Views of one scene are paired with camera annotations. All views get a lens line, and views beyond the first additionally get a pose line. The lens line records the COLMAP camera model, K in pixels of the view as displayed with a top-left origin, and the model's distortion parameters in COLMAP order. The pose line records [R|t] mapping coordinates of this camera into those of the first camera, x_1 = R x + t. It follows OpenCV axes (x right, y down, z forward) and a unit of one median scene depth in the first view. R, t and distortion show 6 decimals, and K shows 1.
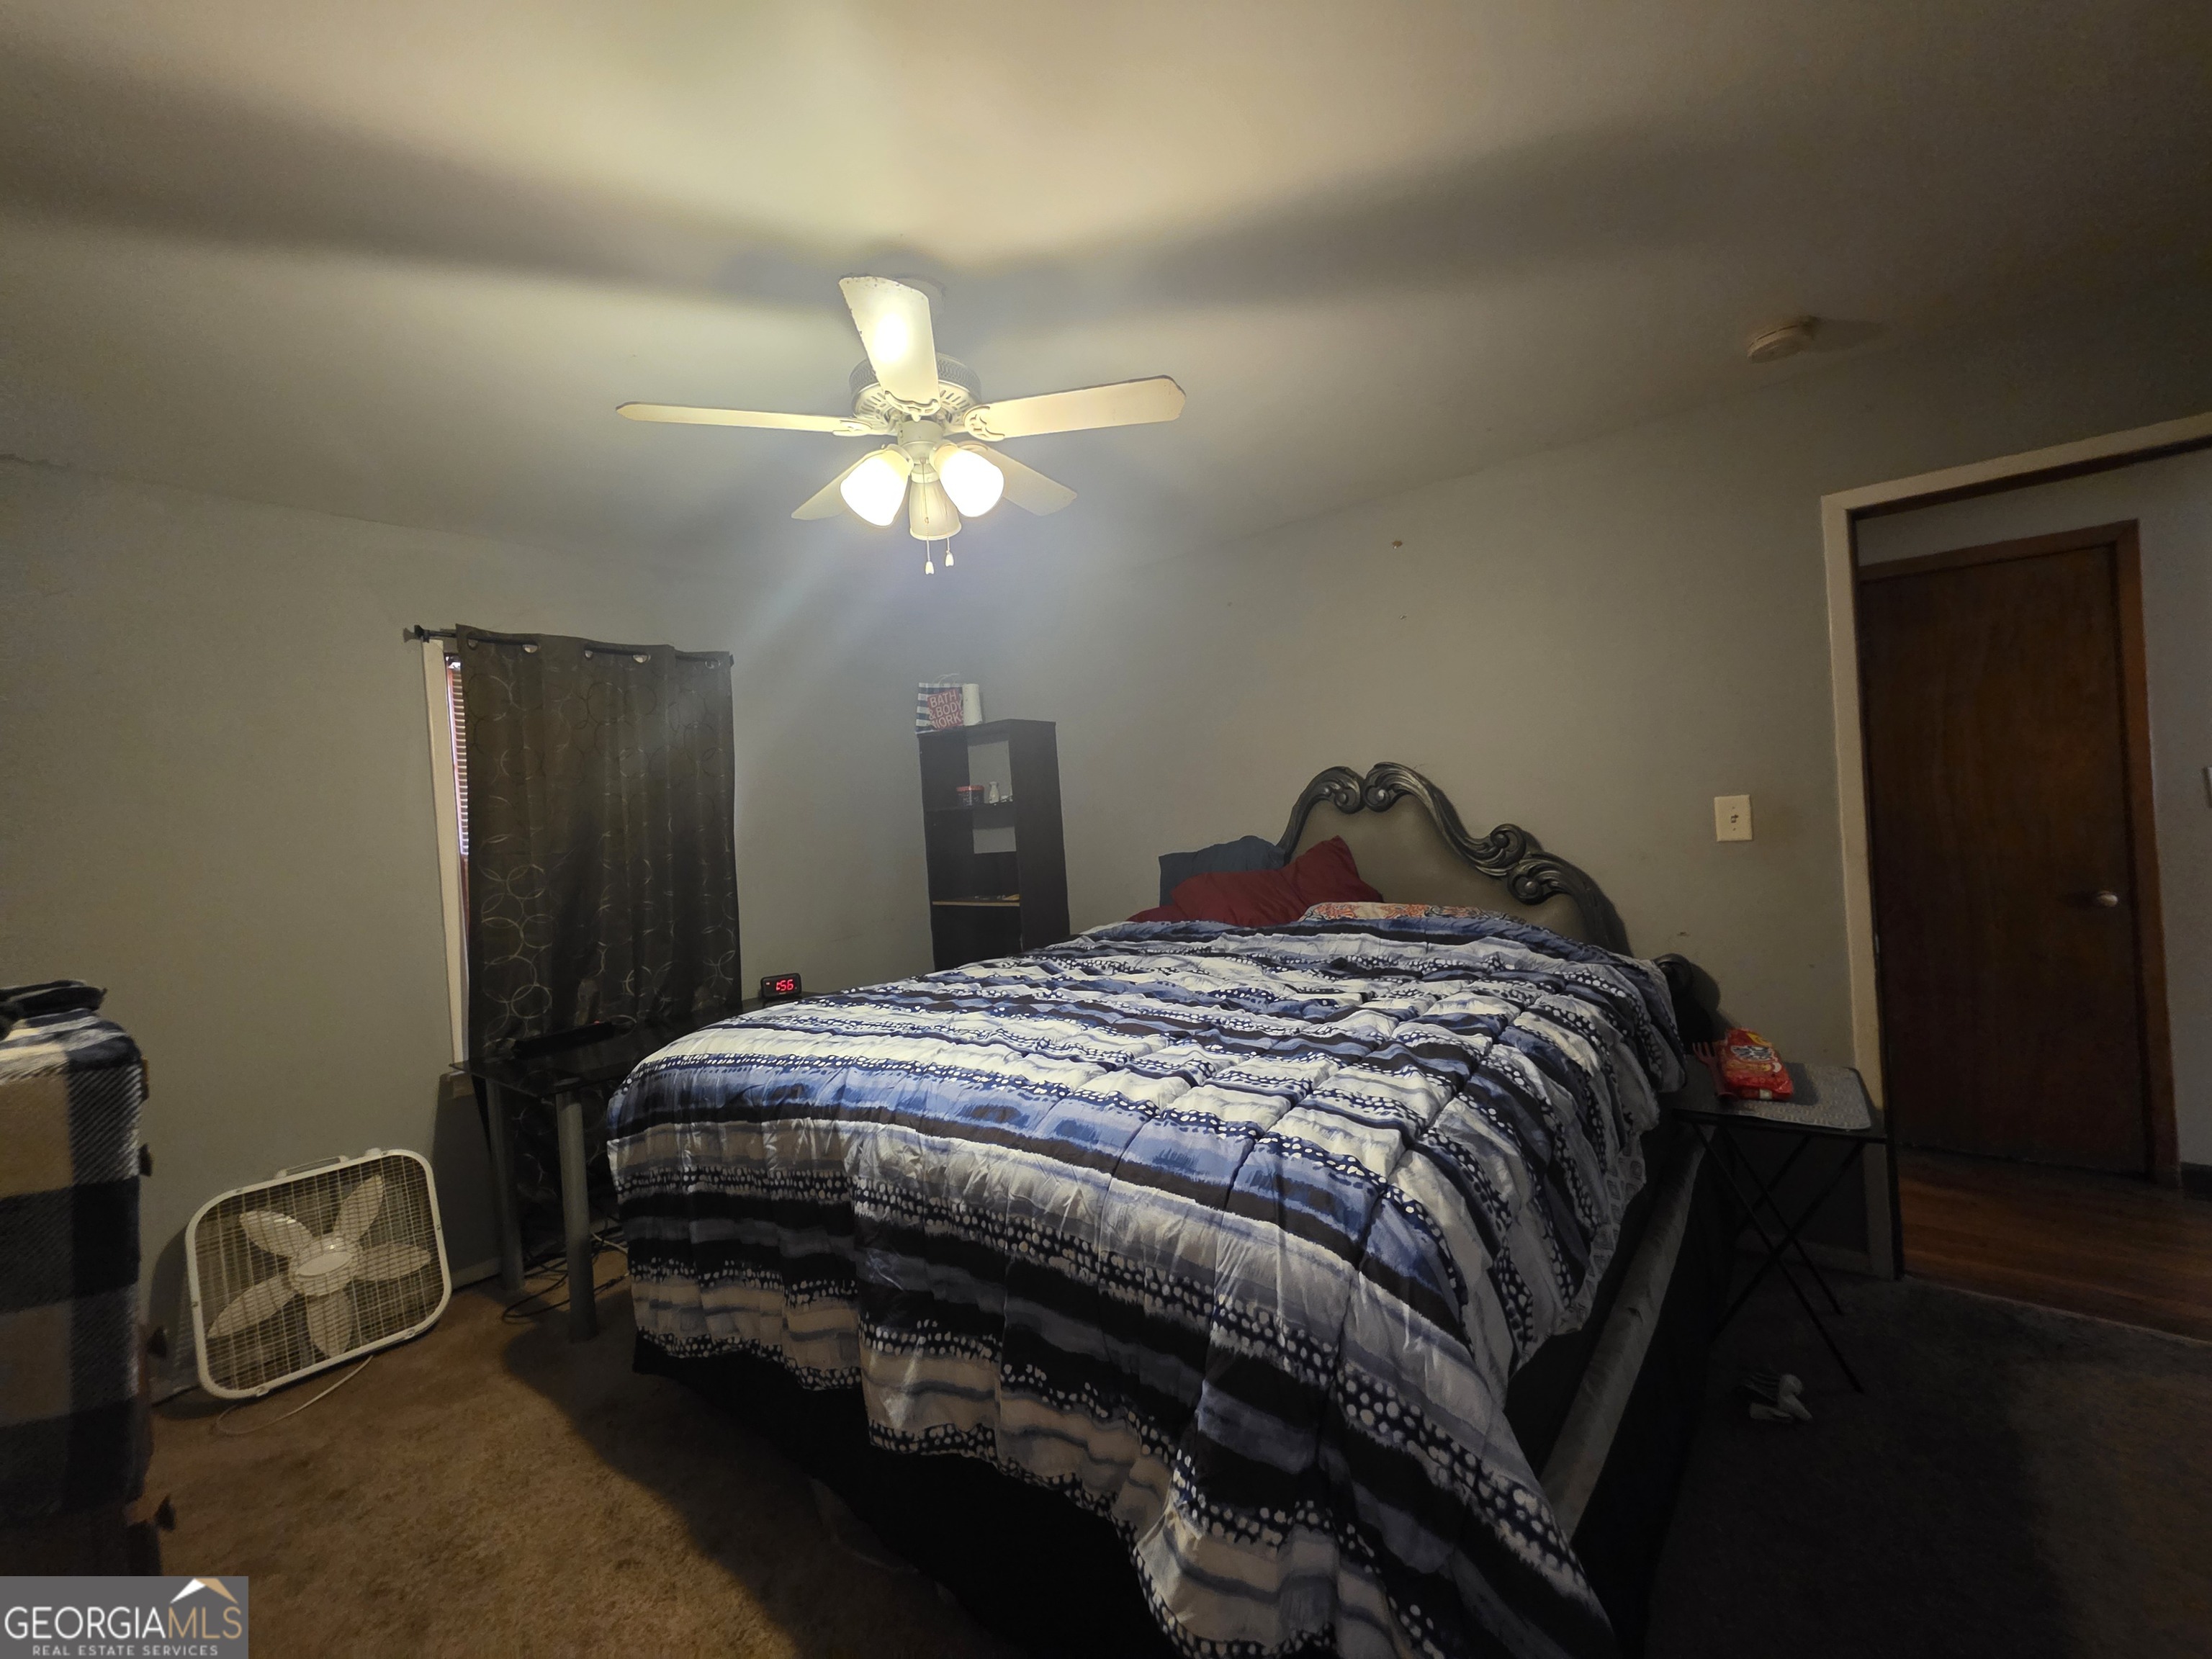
lens RADIAL K [[892.4, 0, 1138.2], [0, 892.4, 824.1], [0, 0, 1]] dist [0.001144, -0.000064]
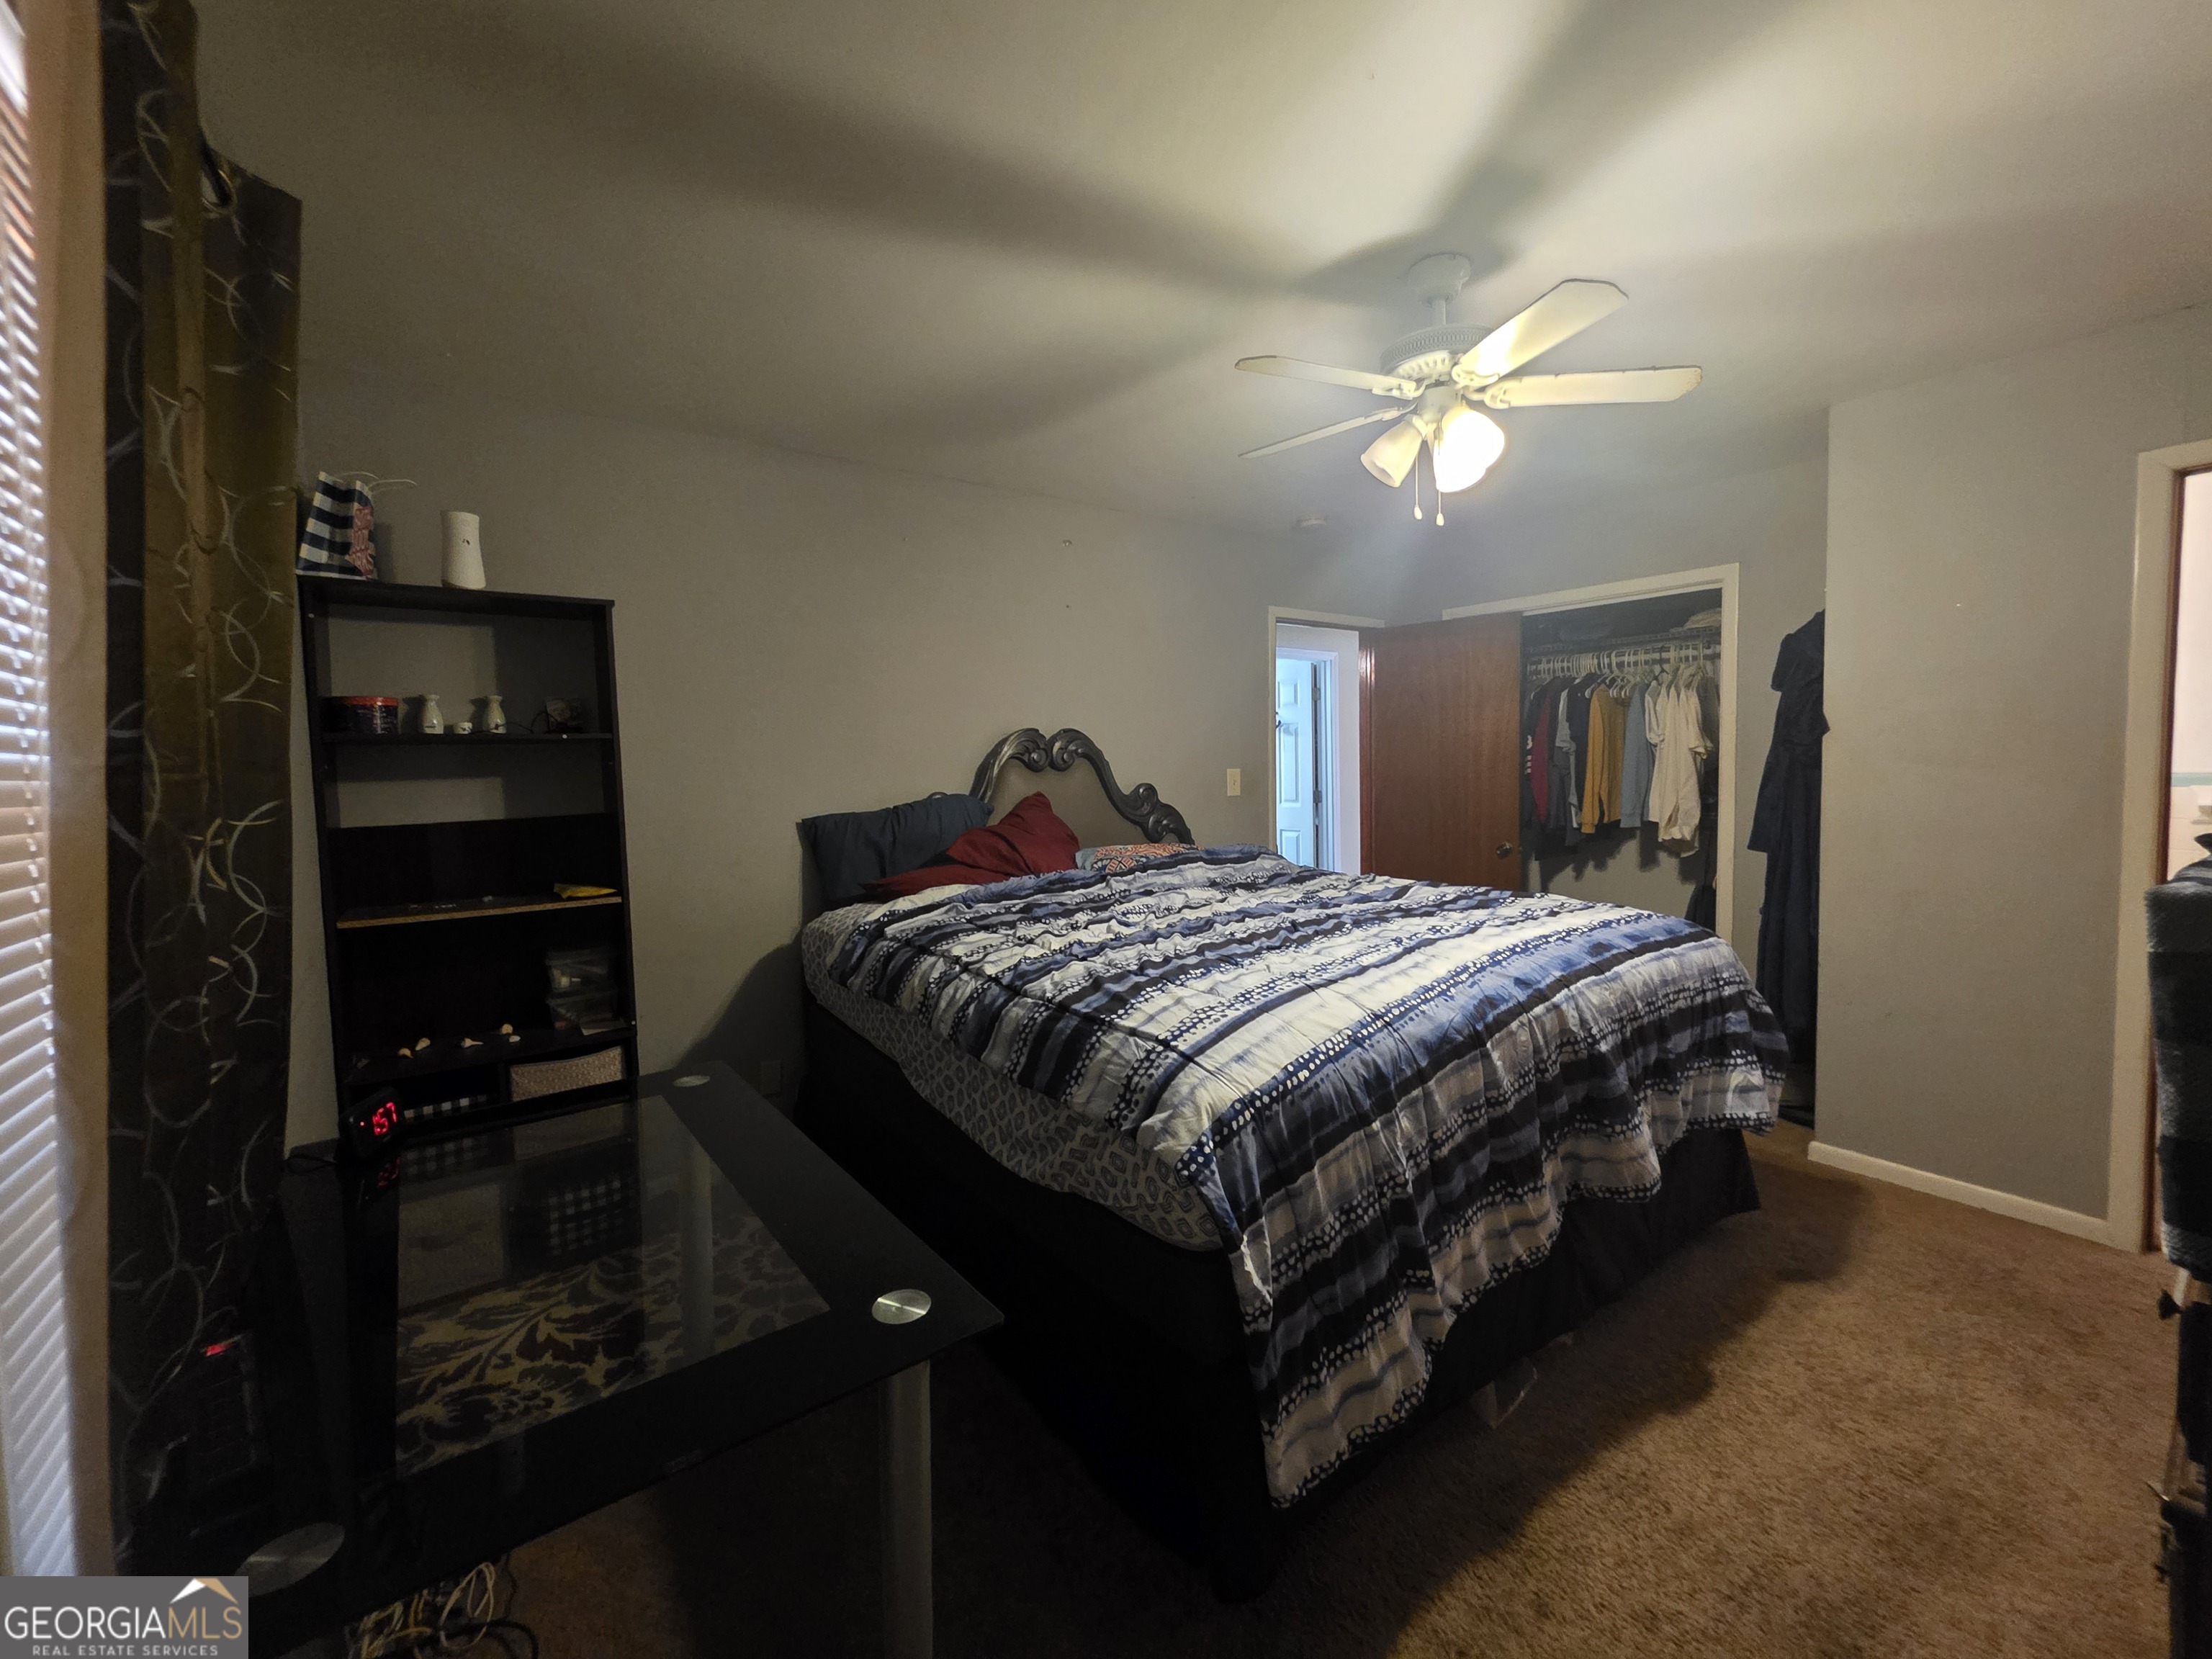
lens RADIAL K [[892.4, 0, 1138.2], [0, 892.4, 824.1], [0, 0, 1]] dist [0.001144, -0.000064]
pose [[0.267333, -0.009649, 0.963556, -1.511771], [0.016900, 0.999843, 0.005324, 0.092376], [-0.963456, 0.014861, 0.267454, 1.159420]]
